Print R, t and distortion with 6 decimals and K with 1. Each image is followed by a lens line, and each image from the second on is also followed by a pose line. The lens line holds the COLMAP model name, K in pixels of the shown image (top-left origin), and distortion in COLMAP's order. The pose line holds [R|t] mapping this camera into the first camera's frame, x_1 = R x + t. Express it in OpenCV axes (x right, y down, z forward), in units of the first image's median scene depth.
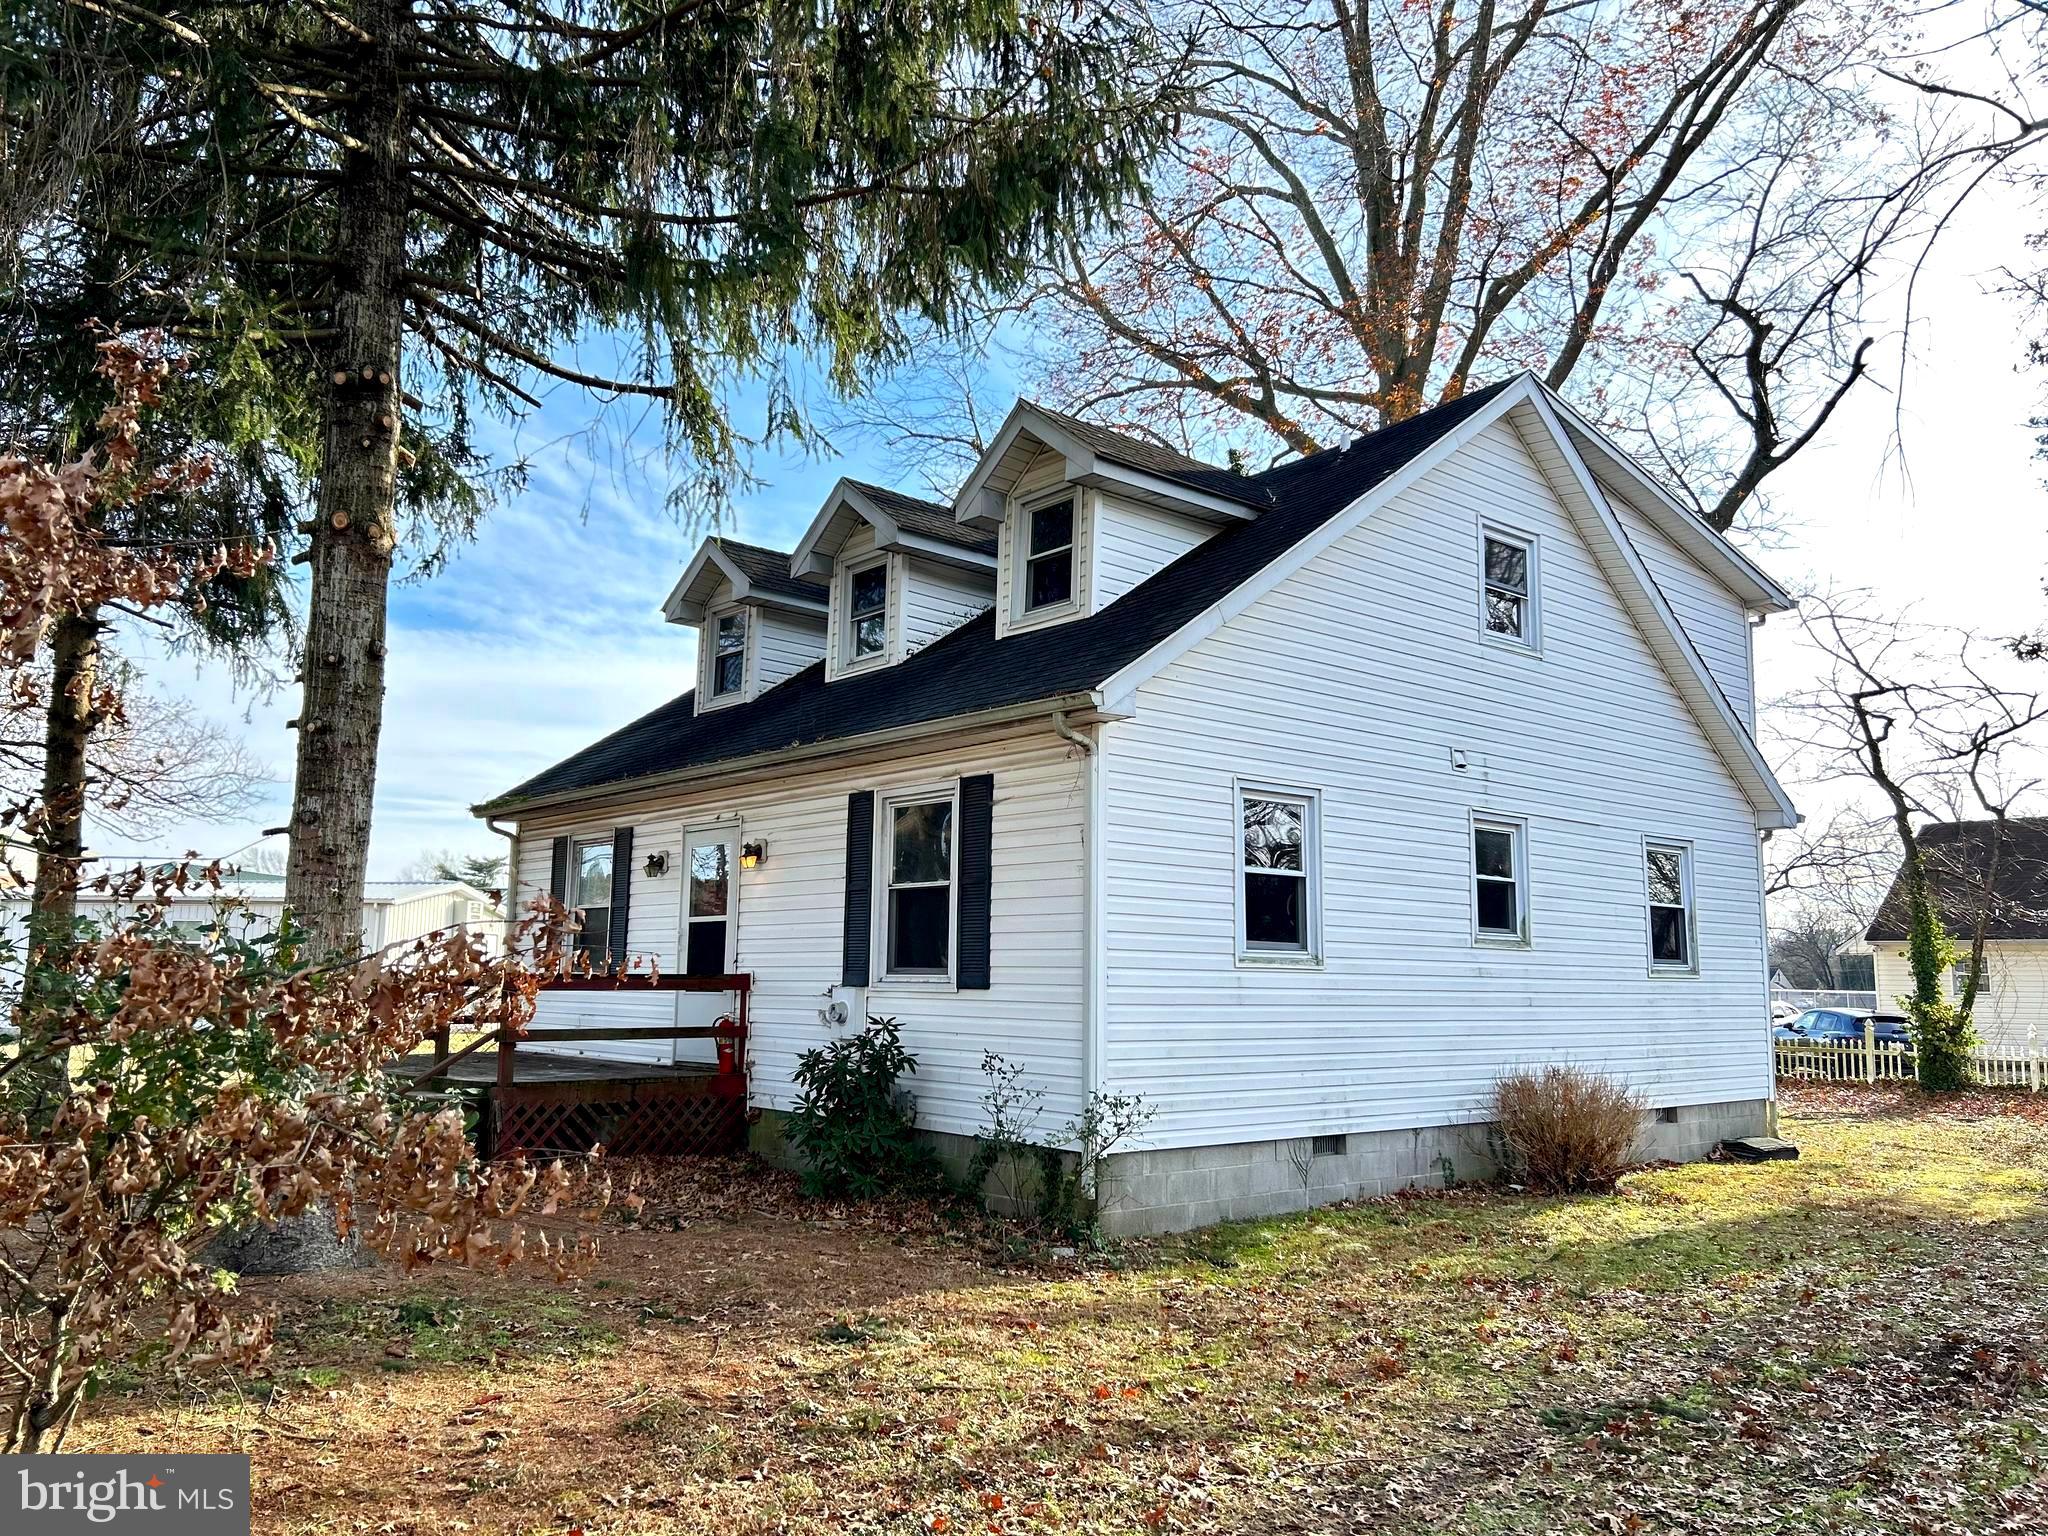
lens RADIAL K [[1521.5, 0, 1024.0], [0, 1521.5, 768.0], [0, 0, 1]] dist [0.073140, -0.100068]
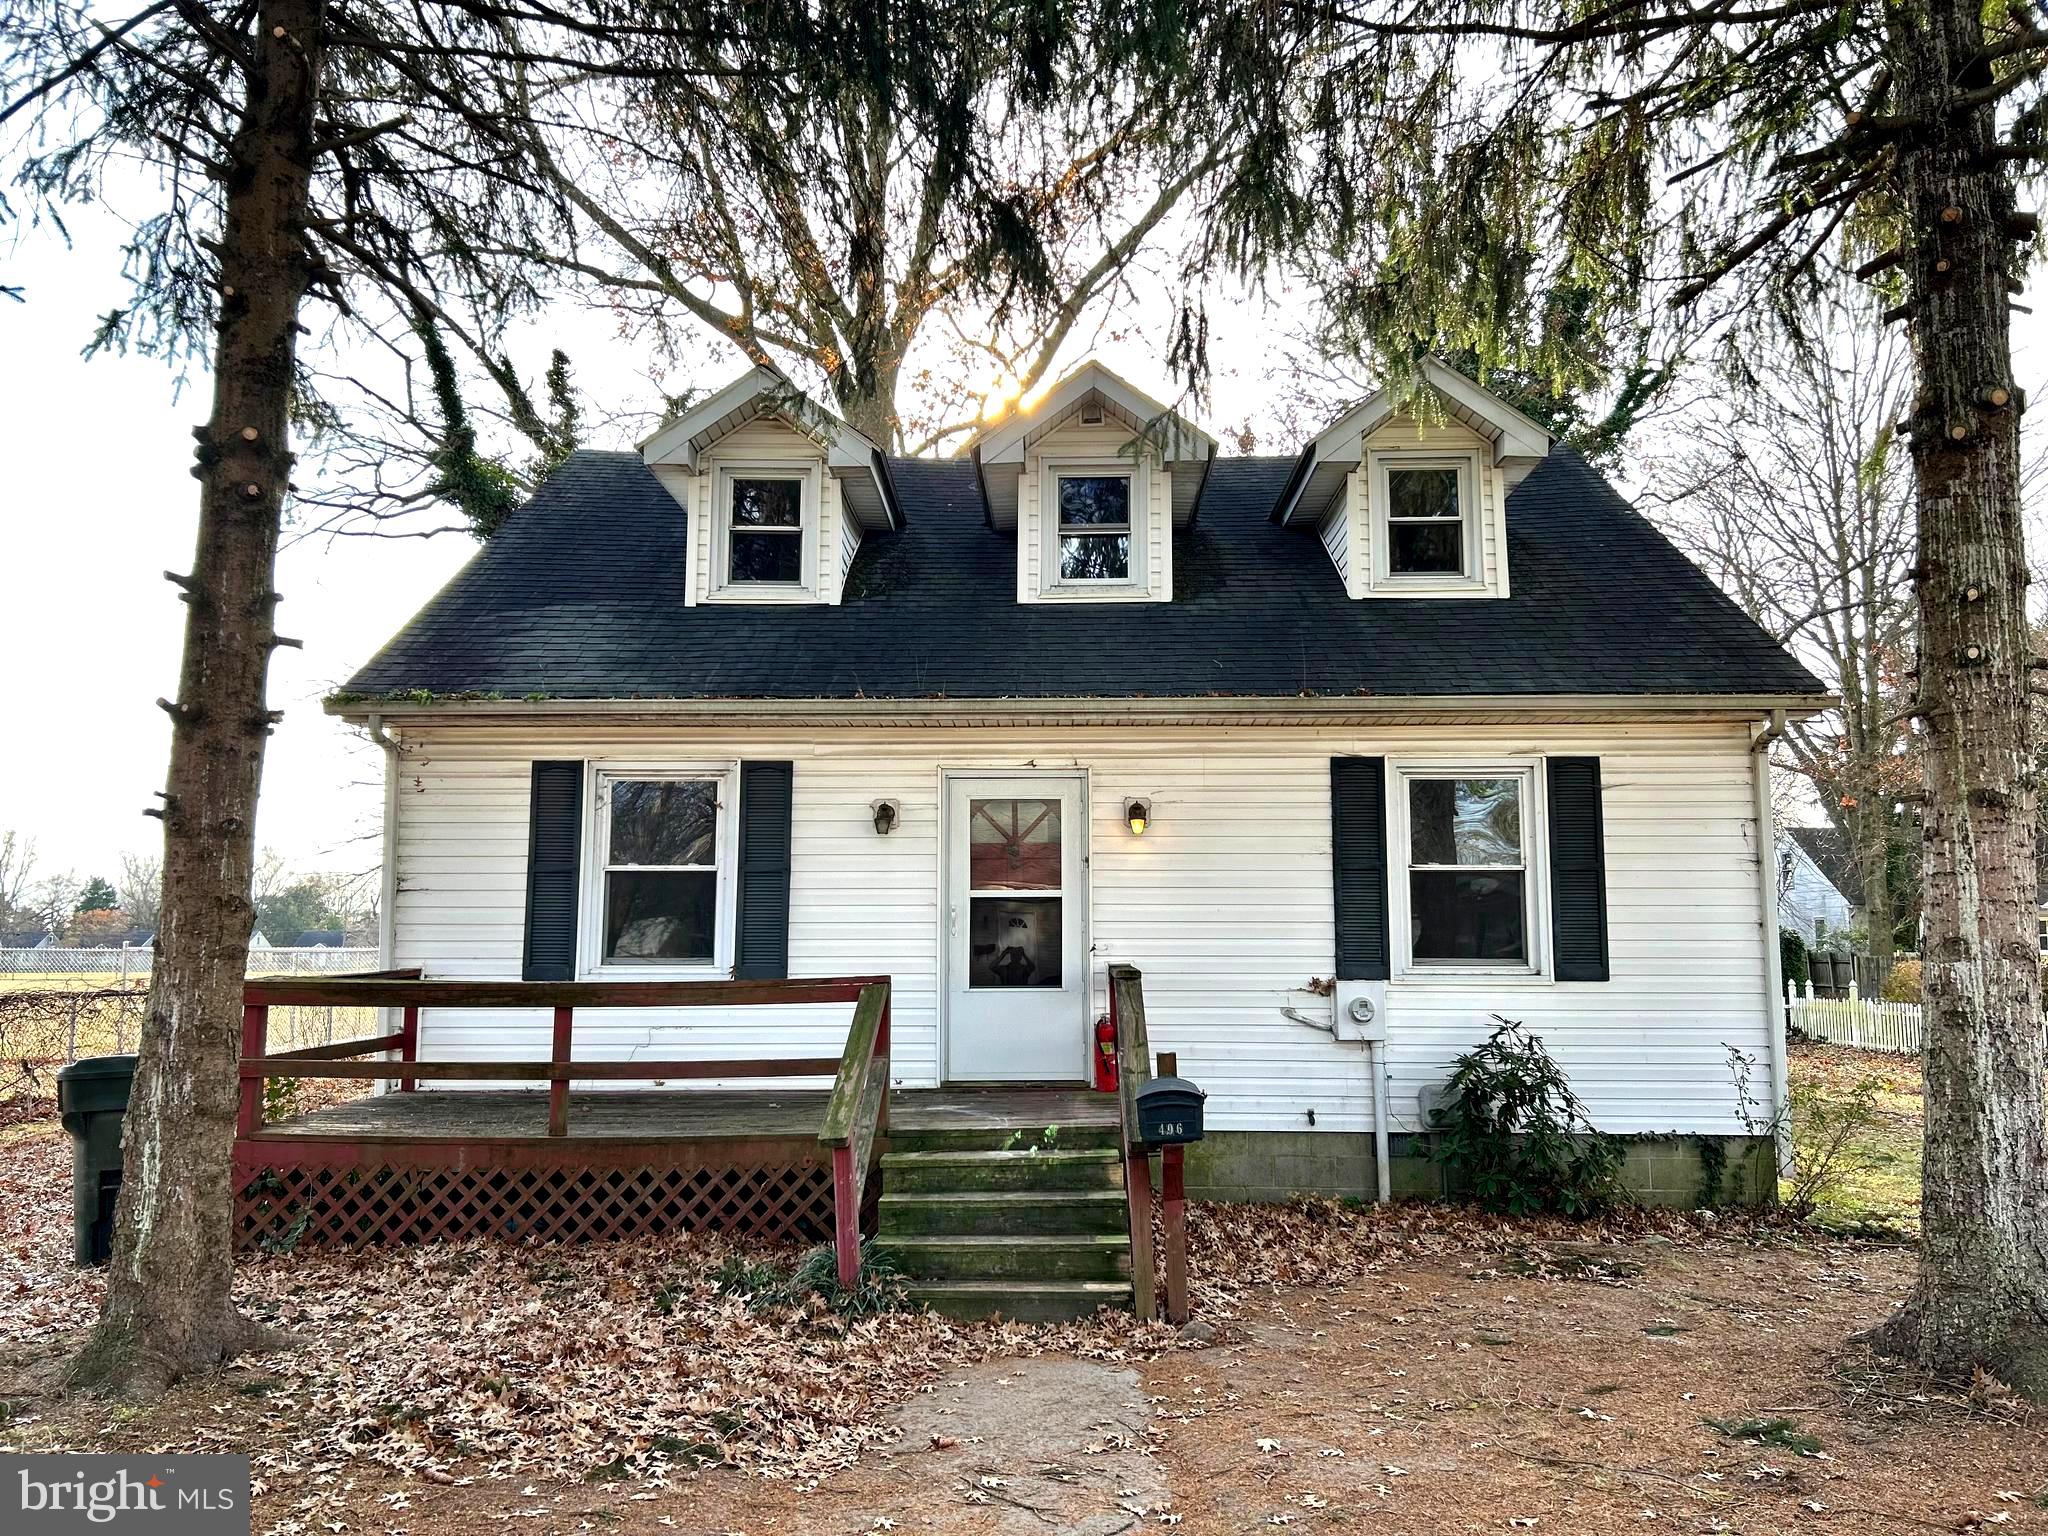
lens RADIAL K [[1528.4, 0, 1024.0], [0, 1528.4, 768.0], [0, 0, 1]] dist [0.015181, -0.003216]
pose [[0.651151, 0.085916, 0.754069, -0.967708], [-0.092799, 0.995130, -0.033247, 0.075224], [-0.753253, -0.048328, 0.655953, 0.627502]]
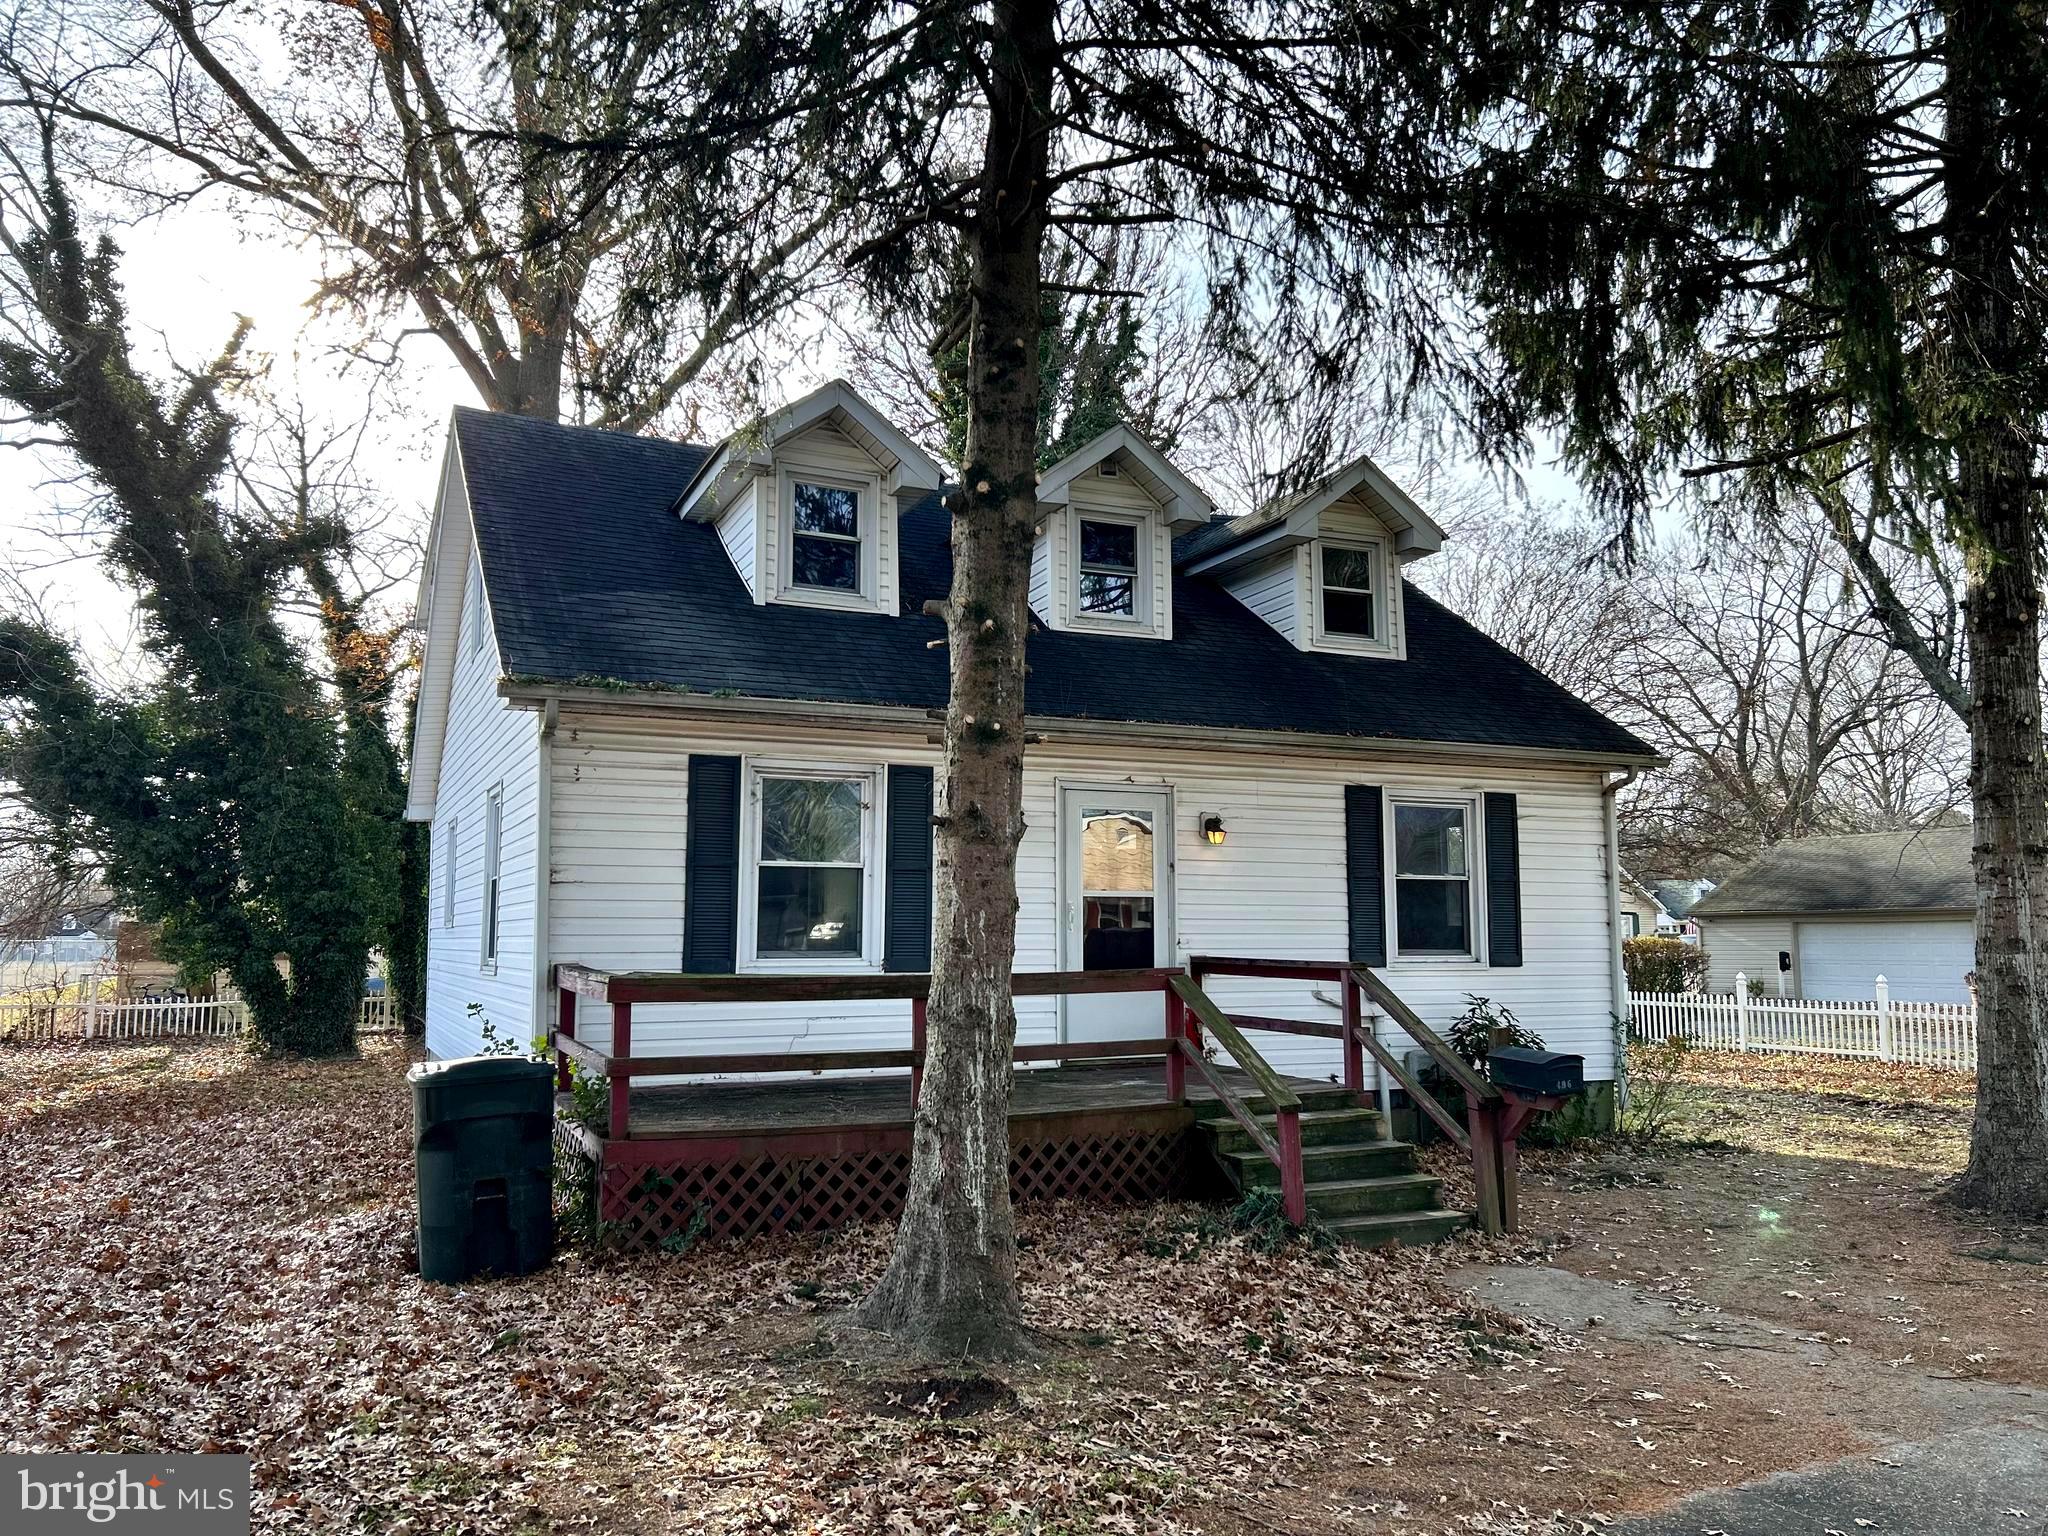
lens RADIAL K [[1521.5, 0, 1024.0], [0, 1521.5, 768.0], [0, 0, 1]] dist [0.073140, -0.100068]
pose [[0.257964, 0.102562, 0.960695, -1.304414], [-0.120286, 0.990023, -0.073394, 0.120606], [-0.958638, -0.096625, 0.267727, 1.032210]]
